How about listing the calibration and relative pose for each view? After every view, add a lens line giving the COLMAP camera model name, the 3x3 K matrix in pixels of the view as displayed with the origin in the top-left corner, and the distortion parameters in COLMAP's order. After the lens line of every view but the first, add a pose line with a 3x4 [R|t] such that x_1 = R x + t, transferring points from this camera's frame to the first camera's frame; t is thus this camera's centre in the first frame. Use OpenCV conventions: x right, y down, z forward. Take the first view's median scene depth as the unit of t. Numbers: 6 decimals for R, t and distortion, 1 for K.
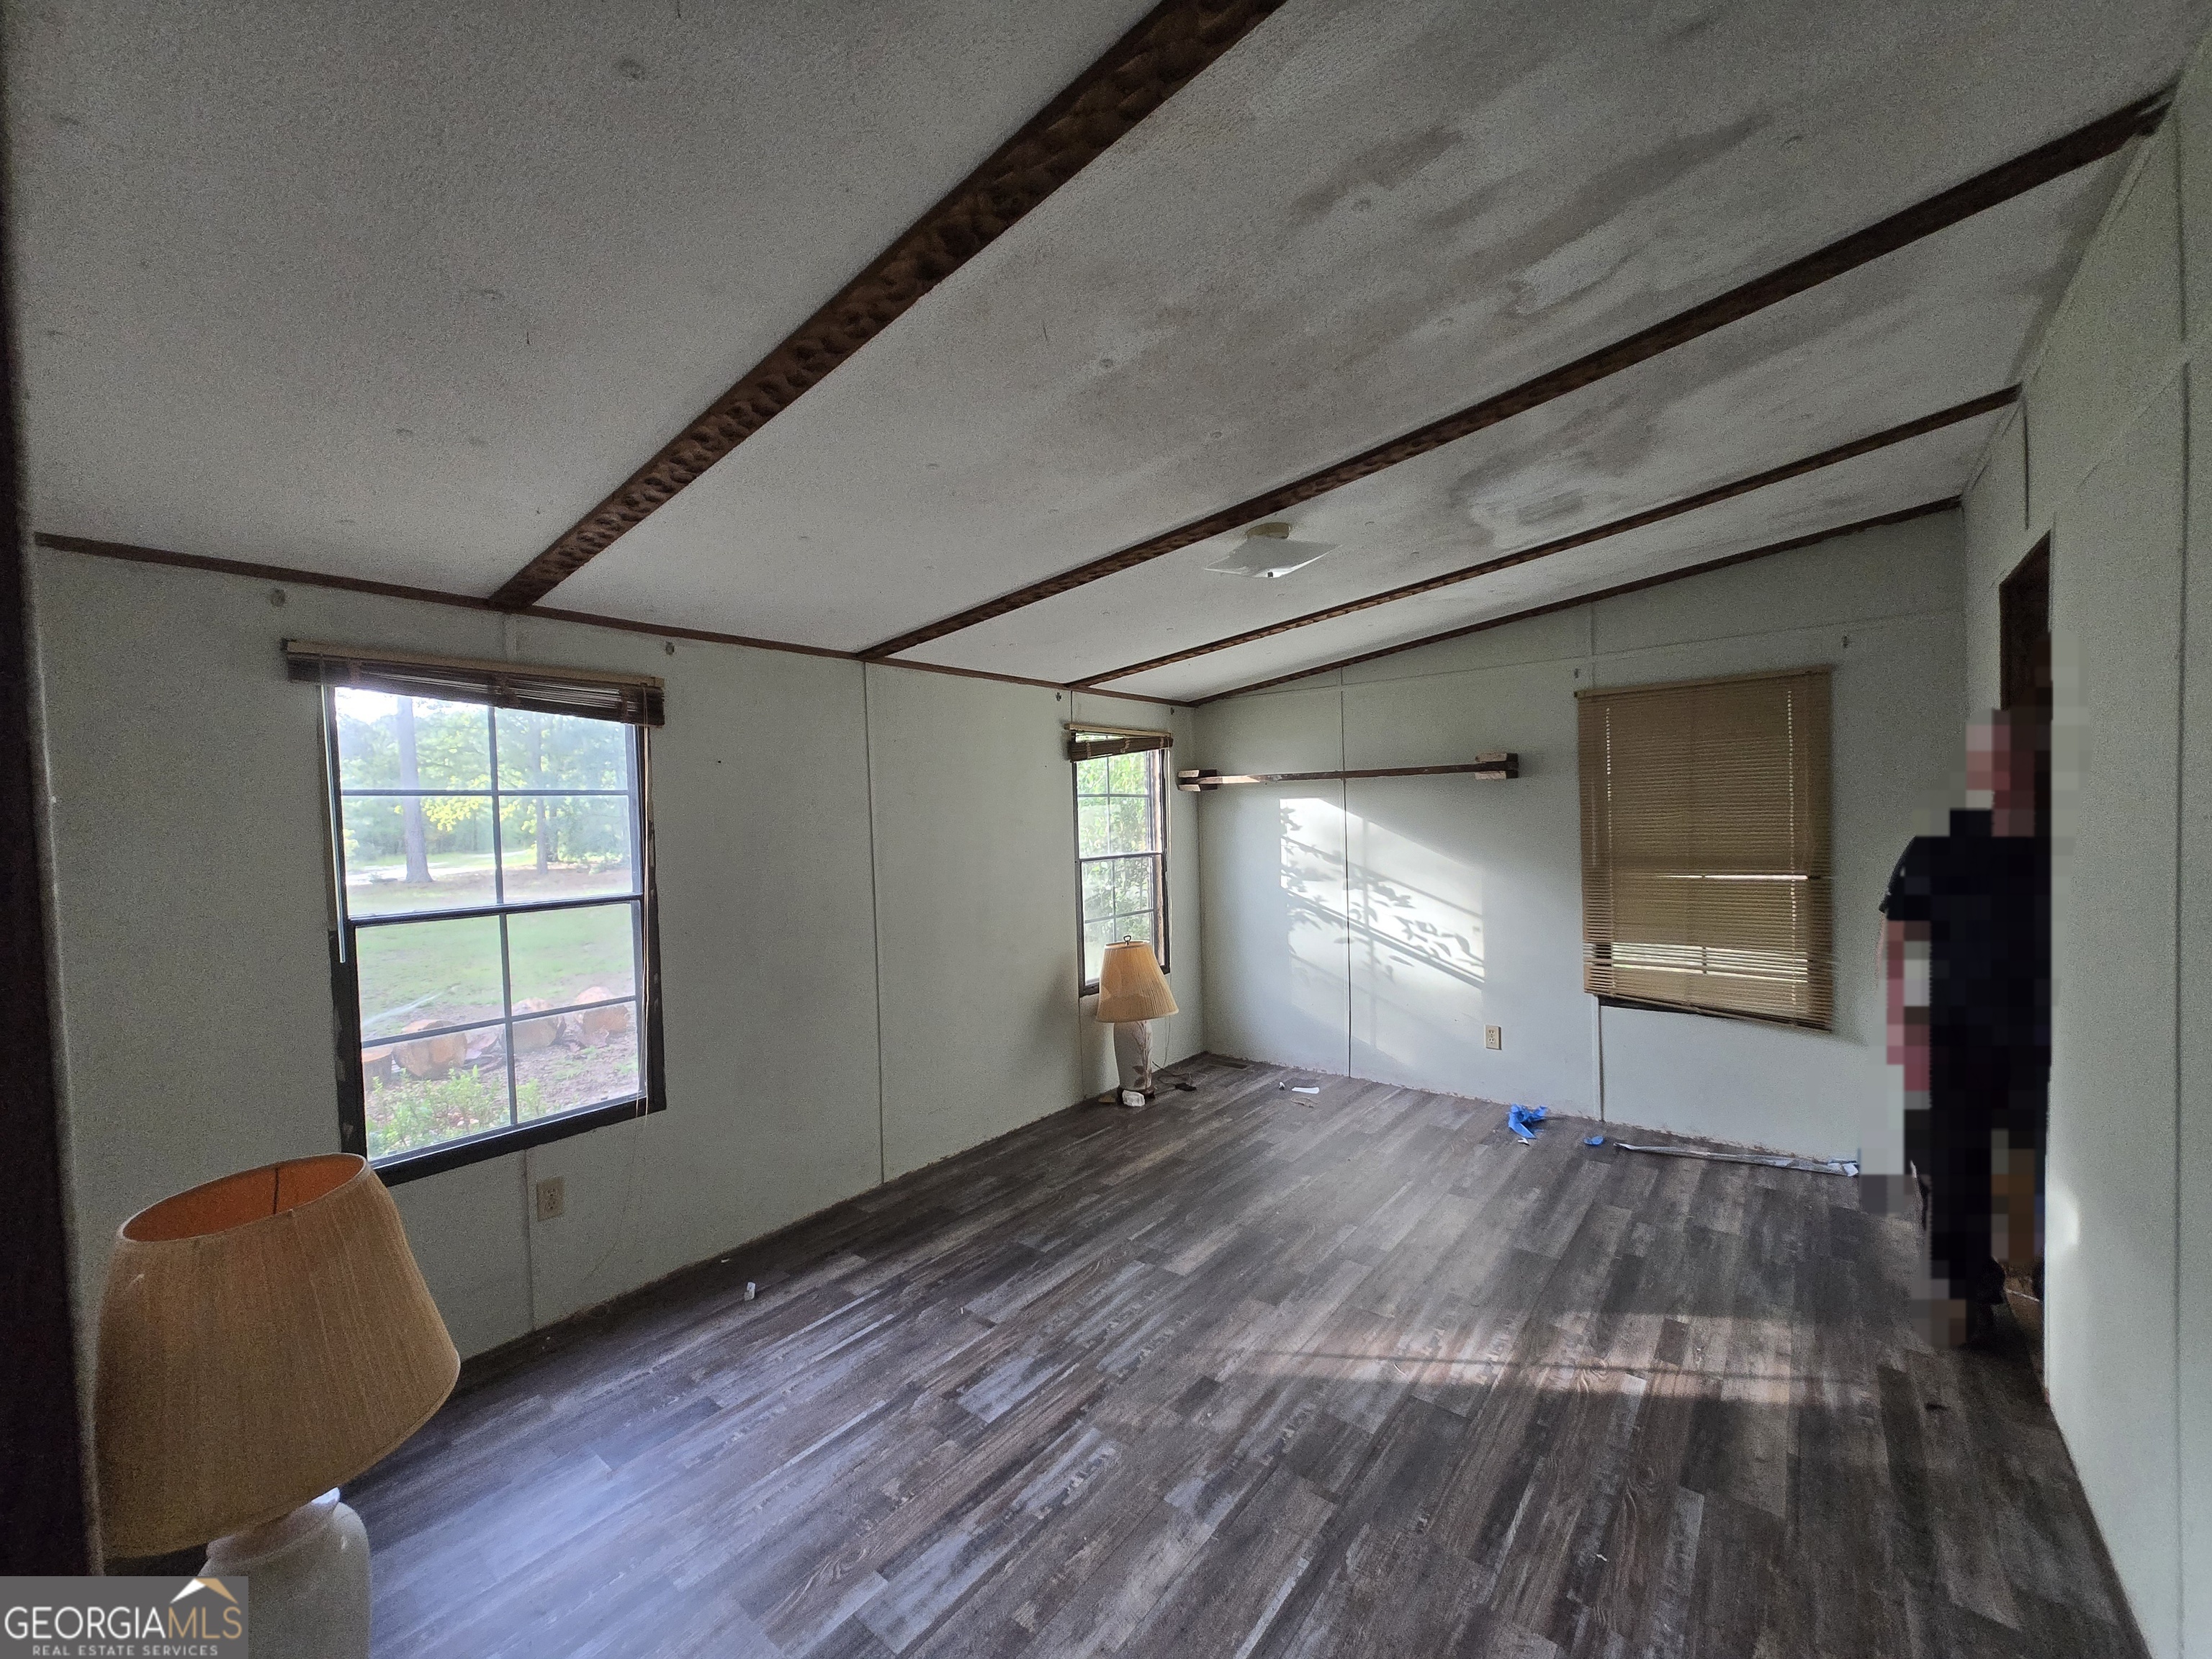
lens RADIAL K [[884.7, 0, 1149.0], [0, 884.7, 833.8], [0, 0, 1]] dist [0.006443, -0.001599]
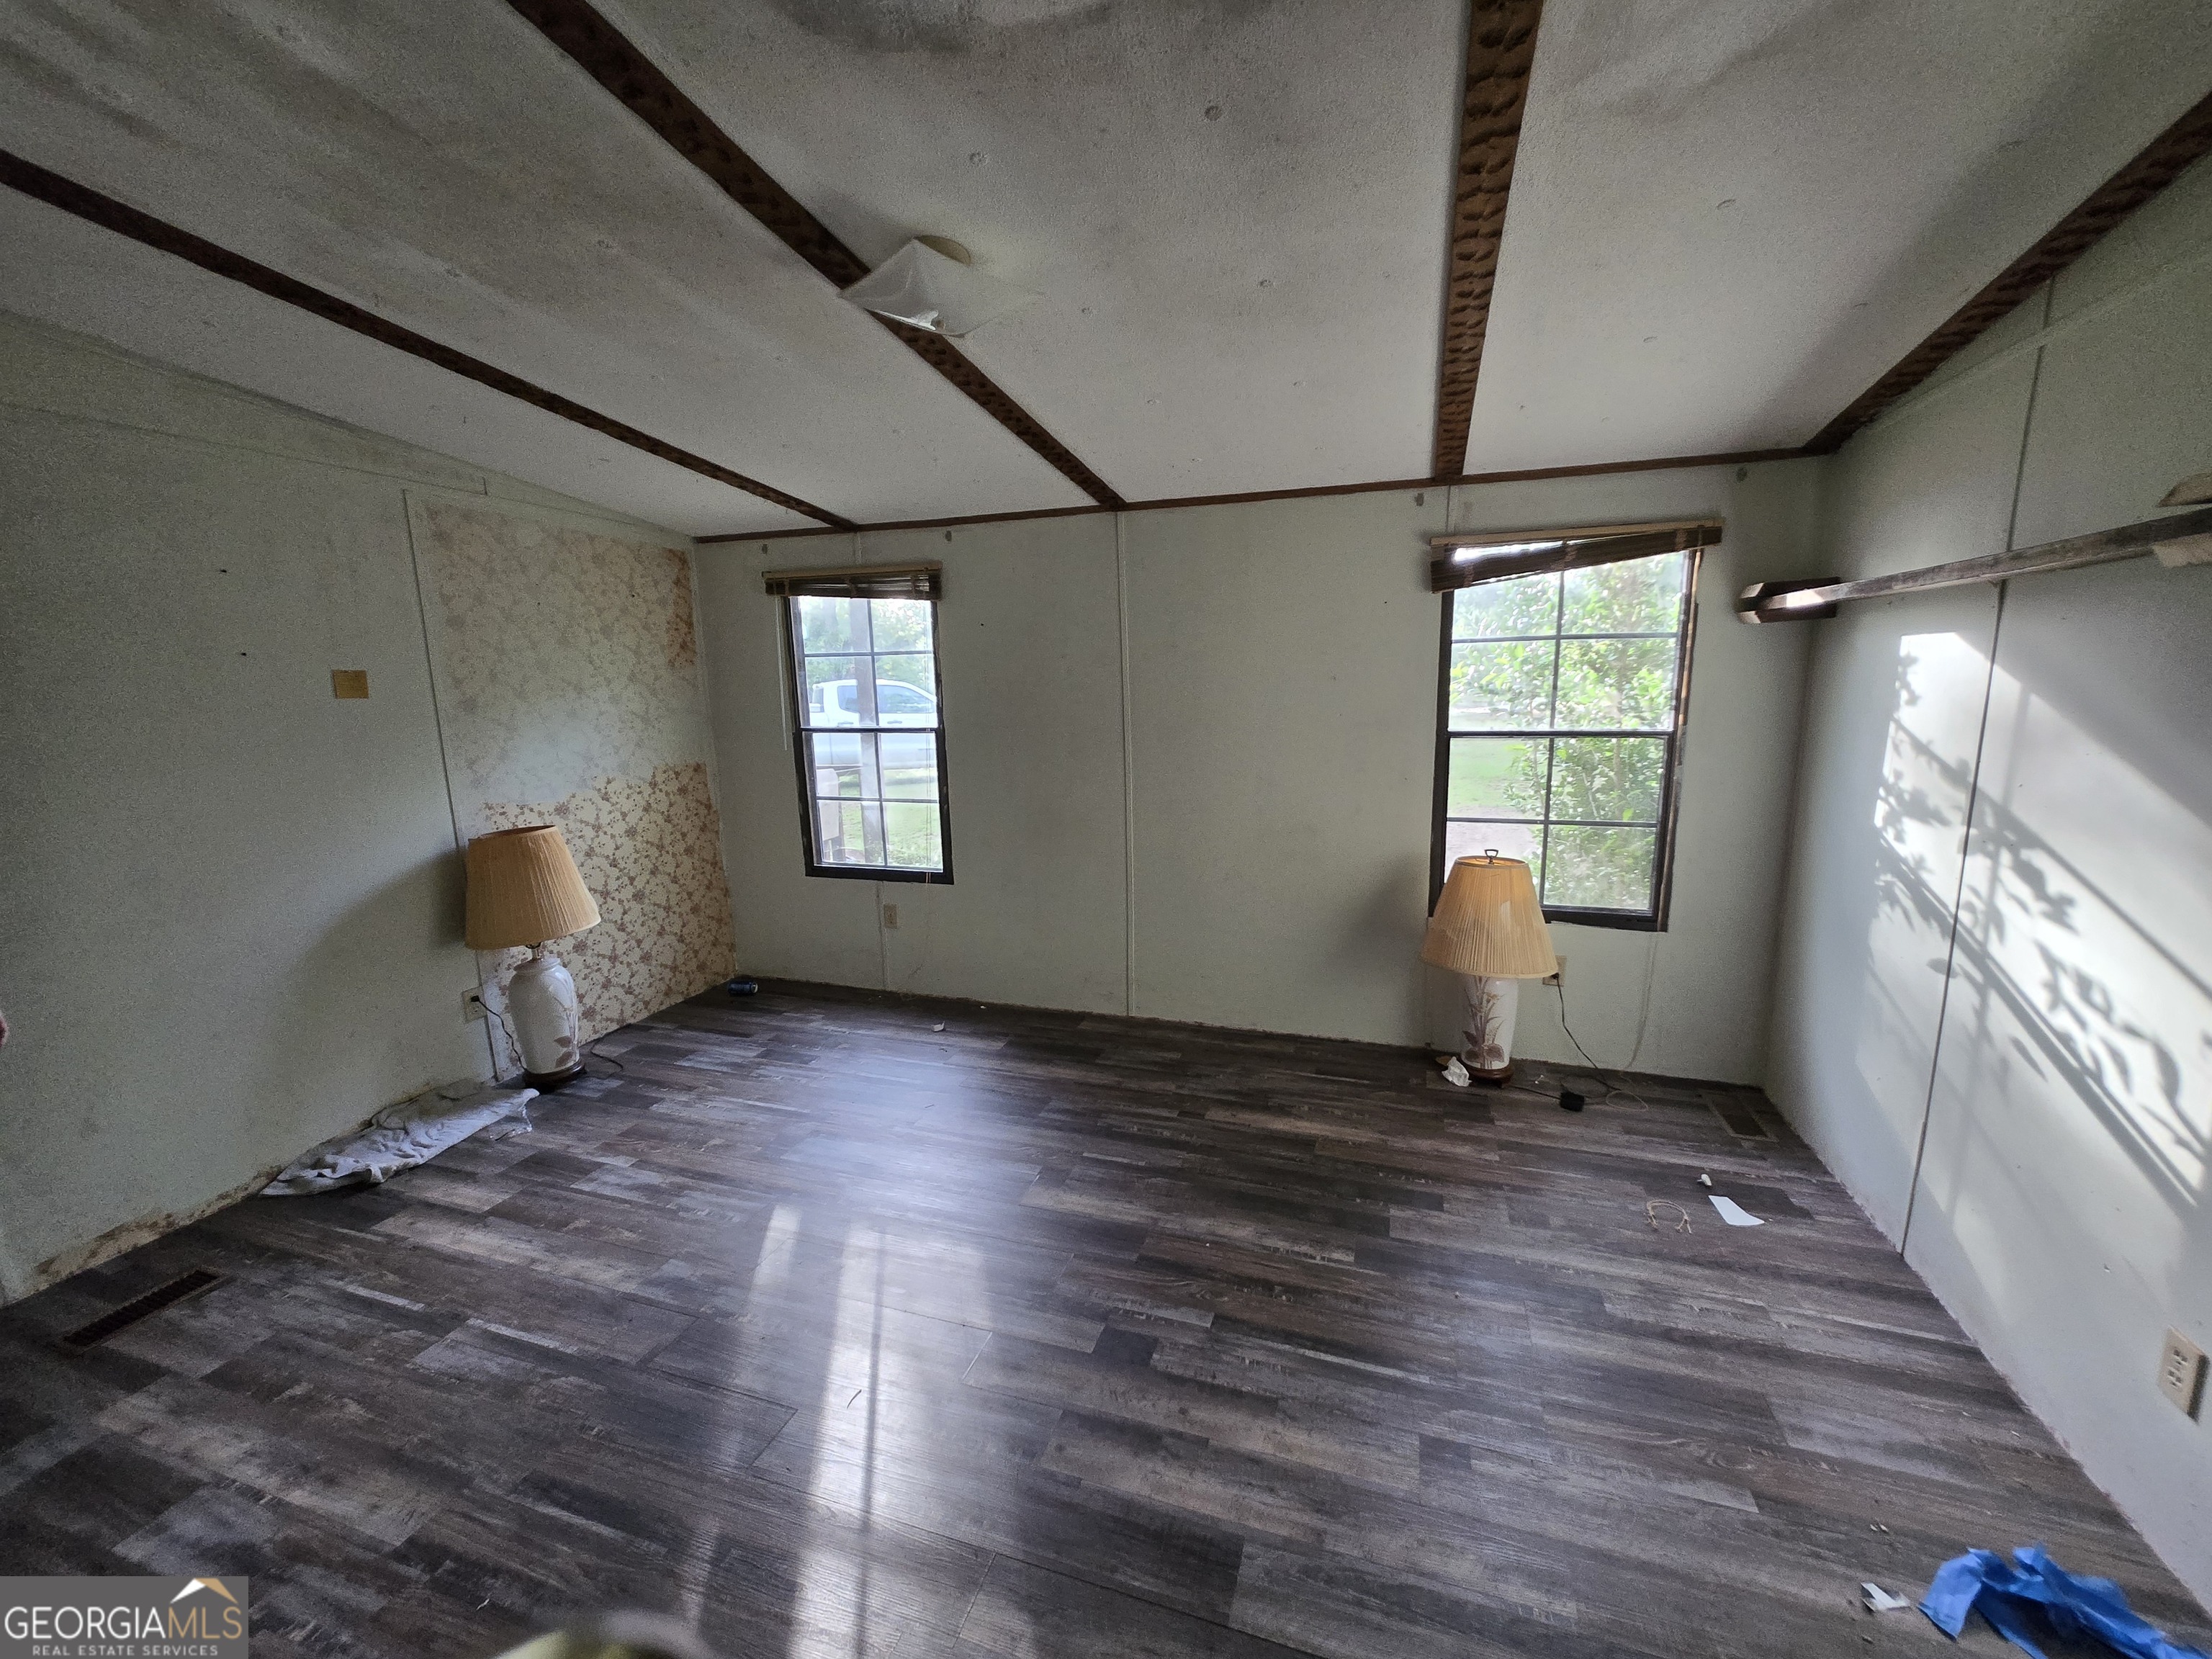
lens RADIAL K [[884.7, 0, 1111.0], [0, 884.7, 833.9], [0, 0, 1]] dist [0.006443, -0.001599]
pose [[0.320979, 0.185271, -0.928788, 0.556092], [-0.013779, 0.981489, 0.191022, -0.024255], [0.946986, -0.048516, 0.317591, 0.552149]]
